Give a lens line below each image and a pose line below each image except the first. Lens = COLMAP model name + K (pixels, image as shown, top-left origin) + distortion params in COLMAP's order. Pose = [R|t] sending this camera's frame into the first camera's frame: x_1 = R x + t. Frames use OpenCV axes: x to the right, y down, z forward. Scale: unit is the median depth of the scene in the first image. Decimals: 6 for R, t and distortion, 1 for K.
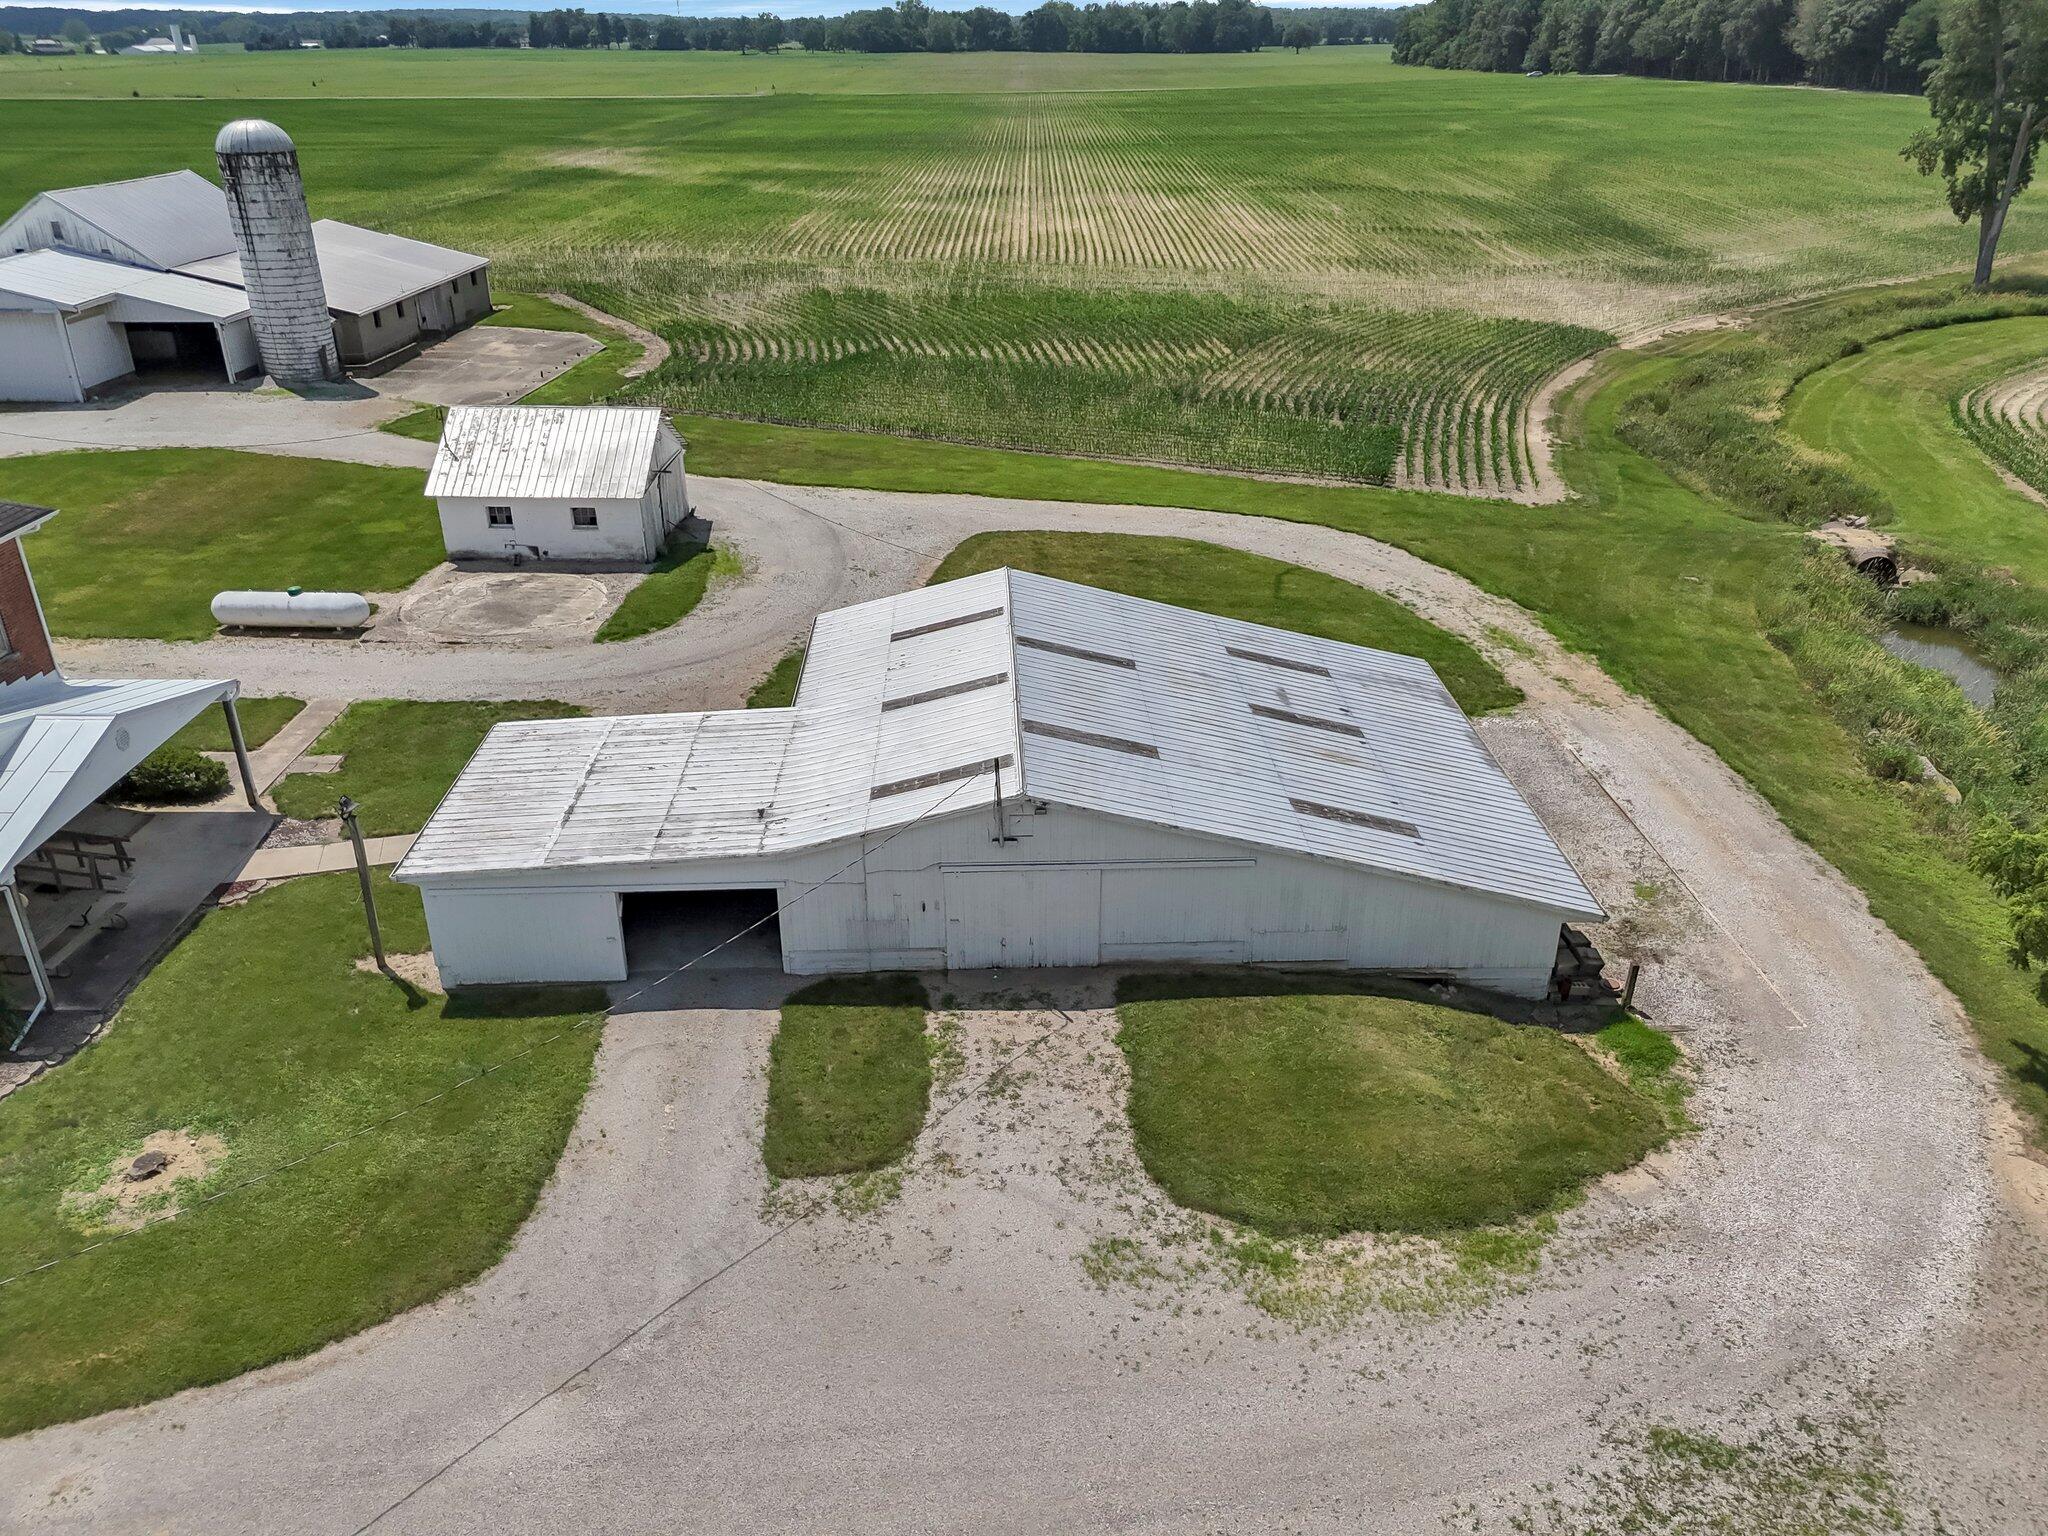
lens RADIAL K [[1510.0, 0, 1028.0], [0, 1510.0, 770.4], [0, 0, 1]] dist [0.059736, -0.054042]
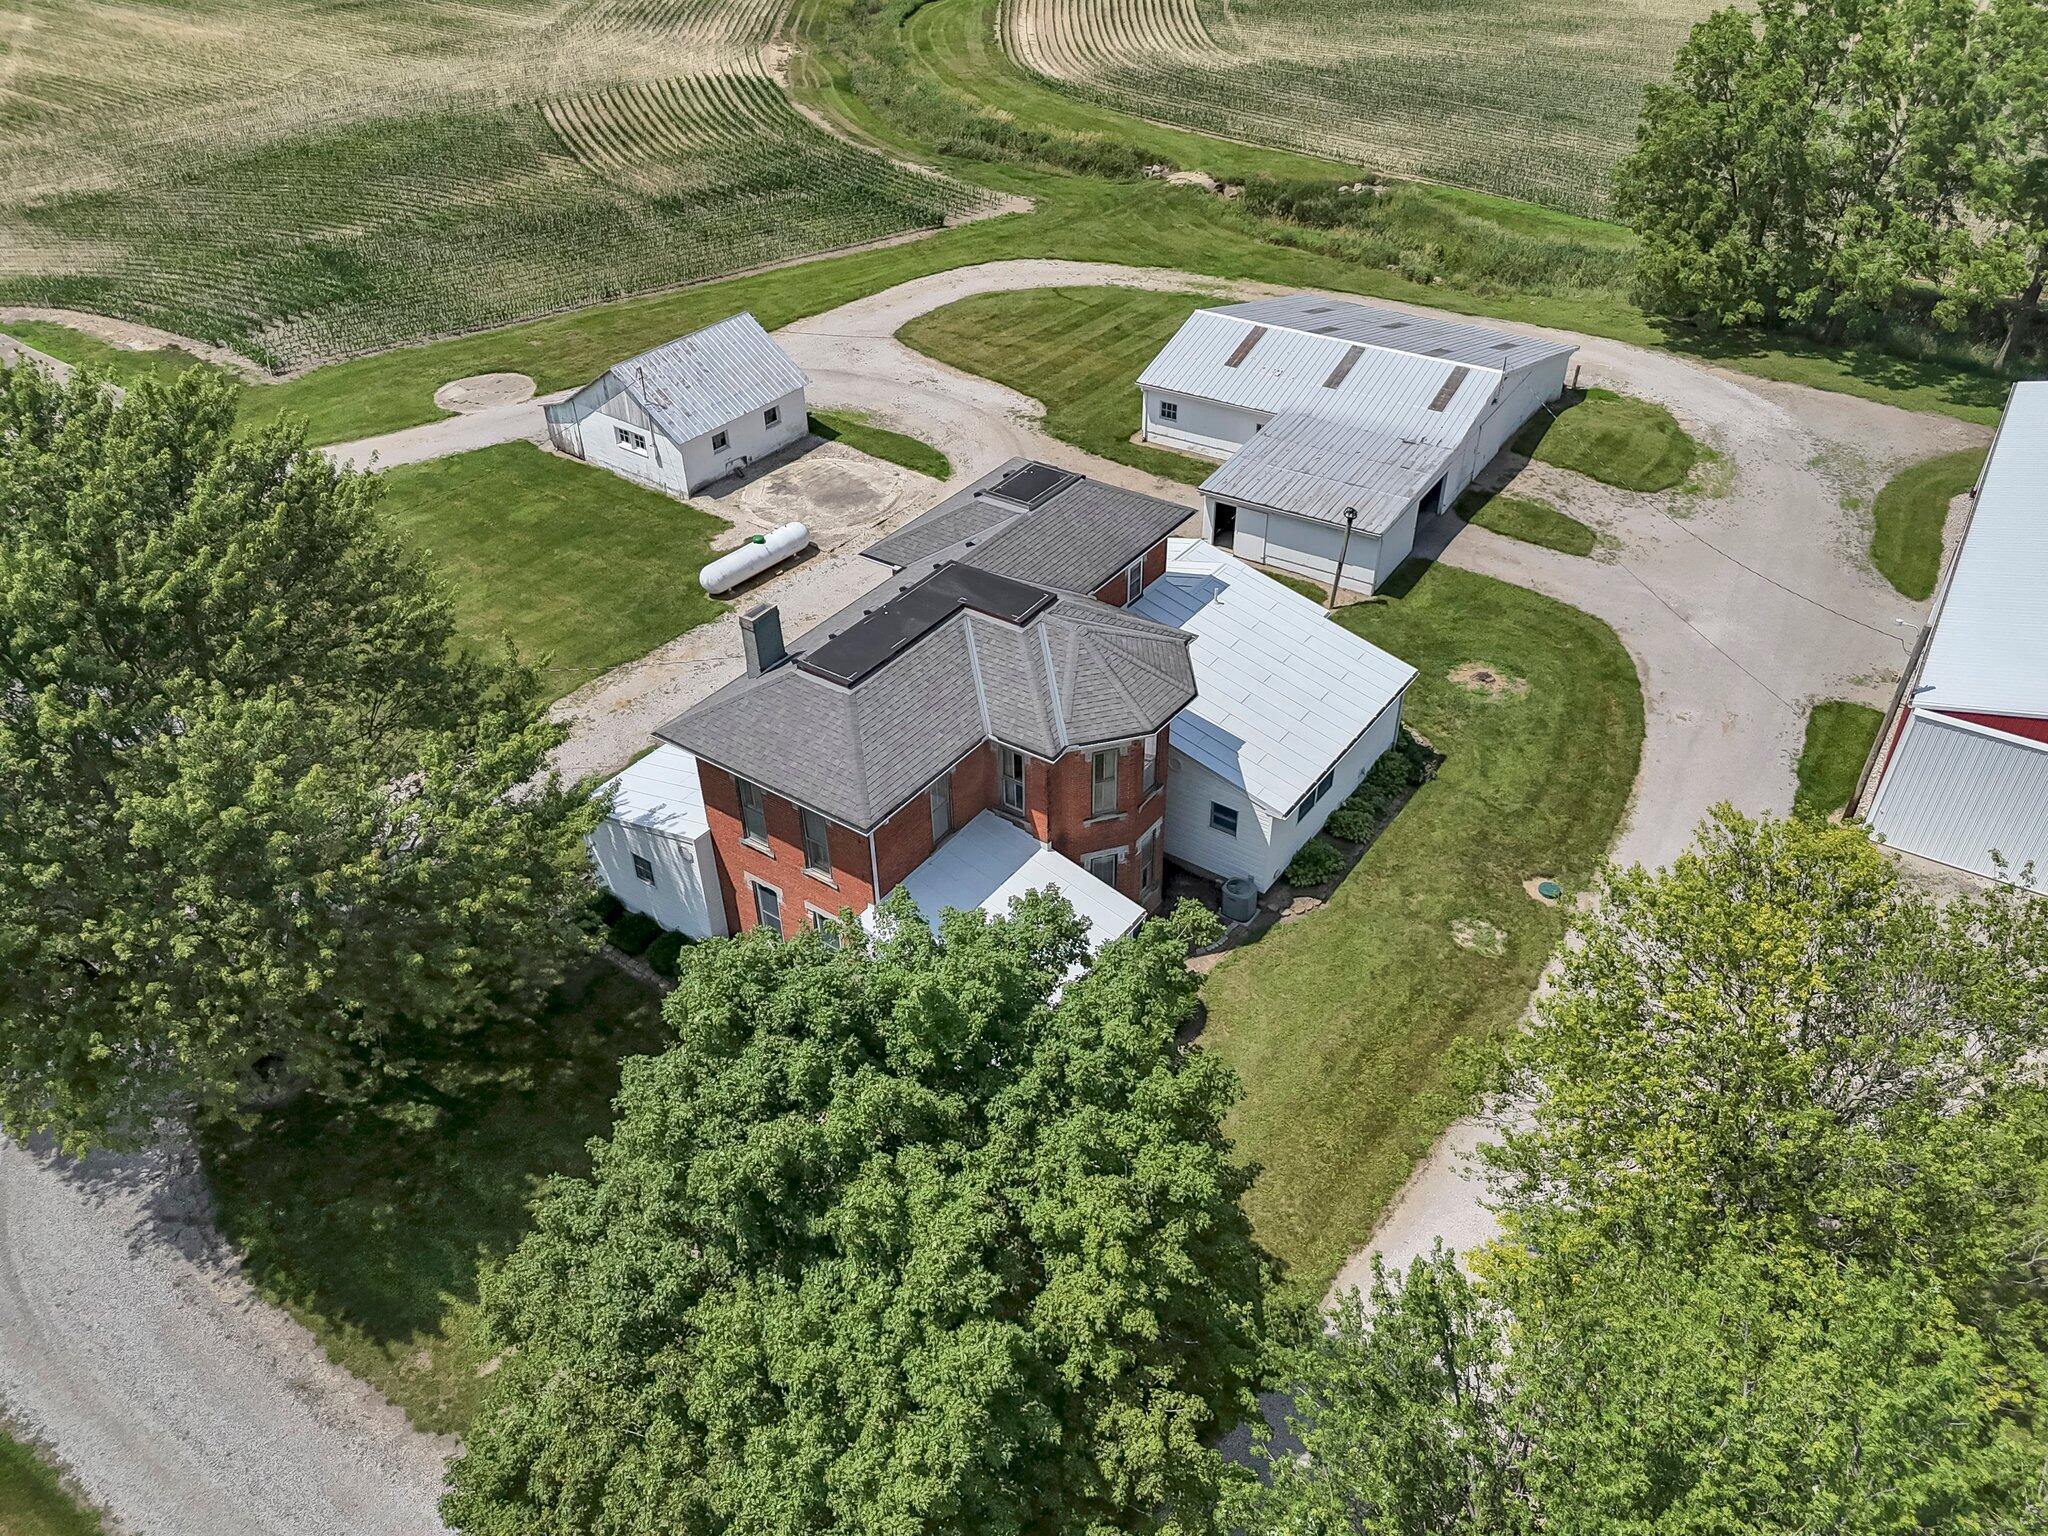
lens RADIAL K [[1511.1, 0, 1021.1], [0, 1511.1, 780.1], [0, 0, 1]] dist [0.075101, -0.073736]
pose [[0.568310, -0.504767, 0.649795, -1.080982], [0.375016, 0.861829, 0.341488, -0.249578], [-0.732384, 0.049612, 0.679081, 0.054851]]
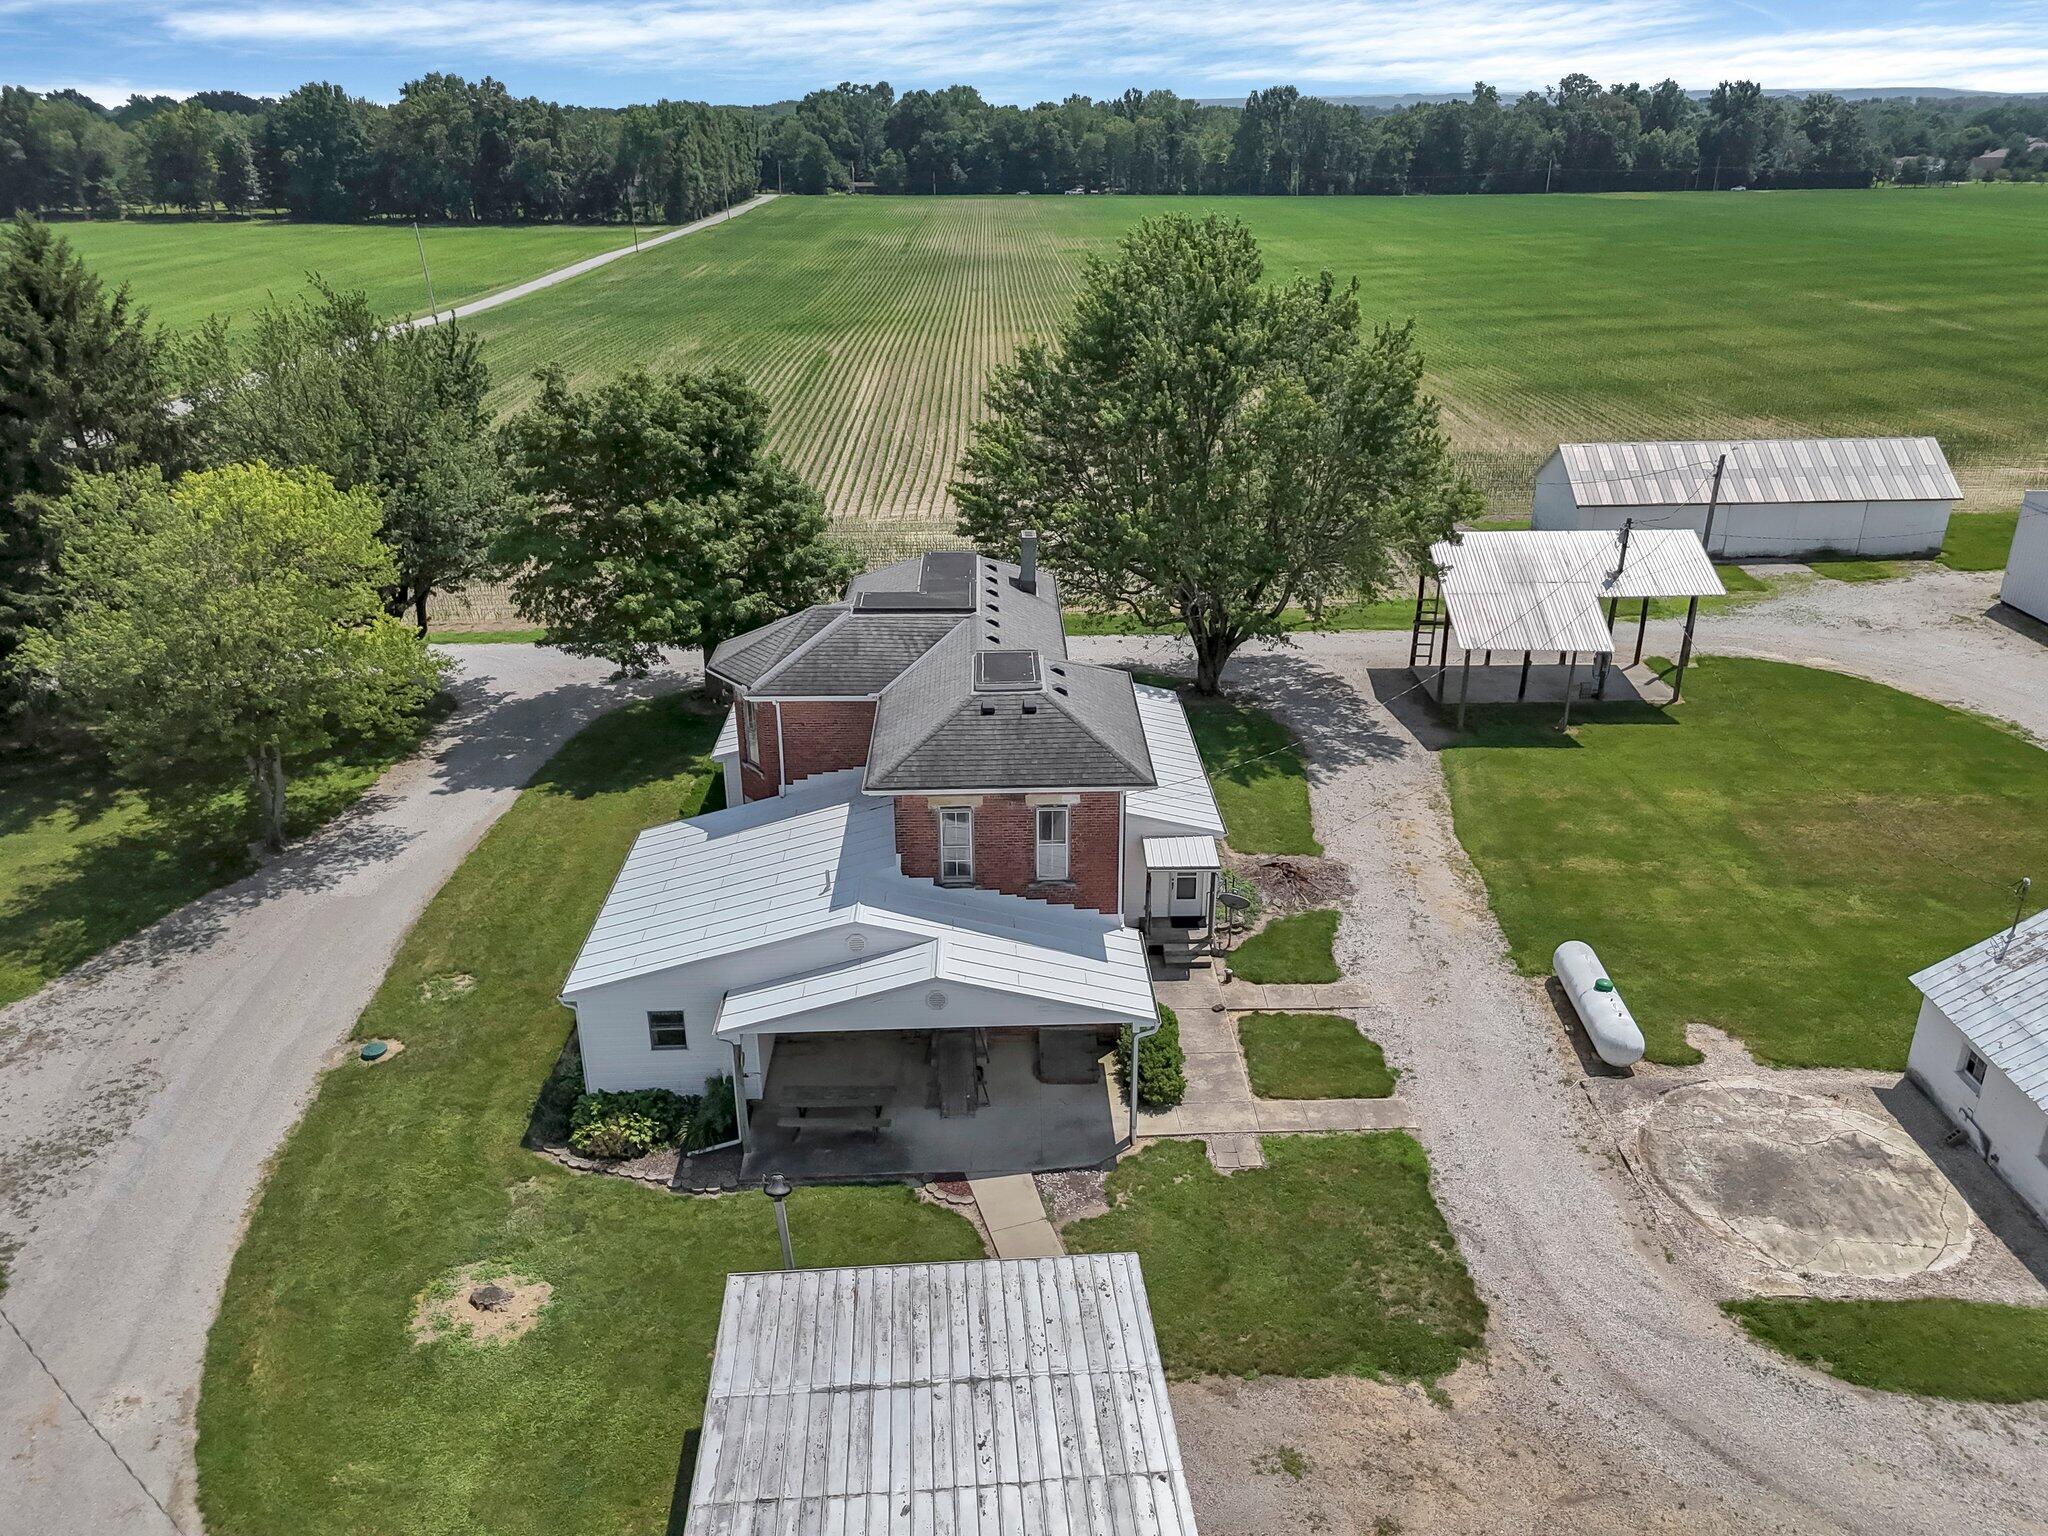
lens RADIAL K [[1510.0, 0, 1028.0], [0, 1510.0, 770.4], [0, 0, 1]] dist [0.059736, -0.054042]
pose [[0.038962, 0.398204, -0.916469, 0.159635], [-0.437301, 0.831468, 0.342680, -0.307312], [0.898471, 0.387421, 0.206531, 0.468209]]
